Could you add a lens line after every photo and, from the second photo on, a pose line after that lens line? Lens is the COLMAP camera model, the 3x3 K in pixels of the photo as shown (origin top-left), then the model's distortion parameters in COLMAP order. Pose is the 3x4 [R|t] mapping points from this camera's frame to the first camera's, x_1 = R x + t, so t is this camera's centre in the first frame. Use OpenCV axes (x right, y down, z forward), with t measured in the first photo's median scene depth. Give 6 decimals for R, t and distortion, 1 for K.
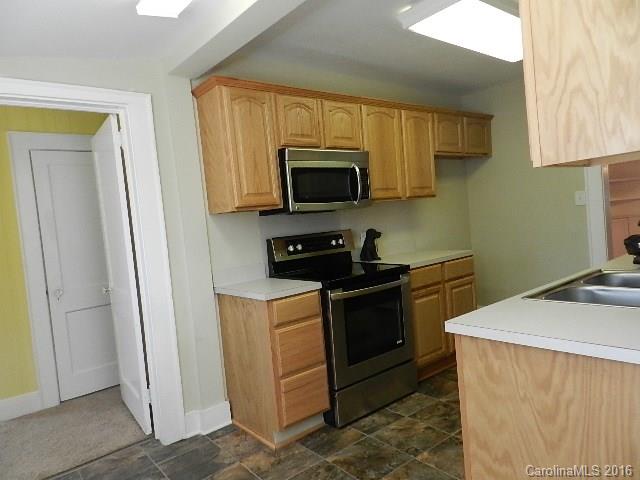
lens RADIAL K [[438.3, 0, 320.0], [0, 438.3, 240.0], [0, 0, 1]] dist [0.023106, 0.001084]
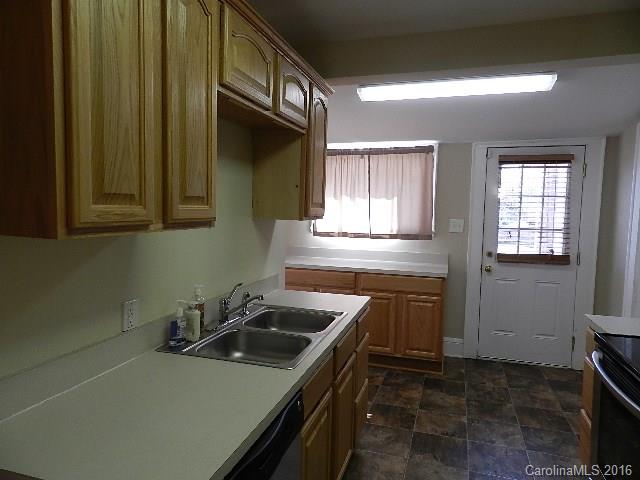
lens RADIAL K [[438.3, 0, 320.0], [0, 438.3, 240.0], [0, 0, 1]] dist [0.023106, 0.001084]
pose [[-0.823542, 0.110184, -0.556451, 1.151843], [0.022301, 0.986484, 0.162330, -0.247076], [0.566816, 0.121276, -0.814869, 1.600477]]
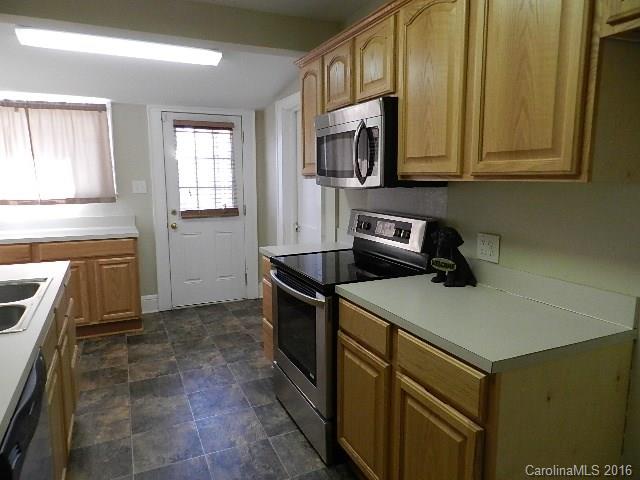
lens RADIAL K [[438.3, 0, 320.0], [0, 438.3, 240.0], [0, 0, 1]] dist [0.023106, 0.001084]
pose [[-0.236772, 0.223771, -0.945445, 1.292032], [-0.026585, 0.971258, 0.236539, -0.240477], [0.971201, 0.081140, -0.224018, 1.607895]]
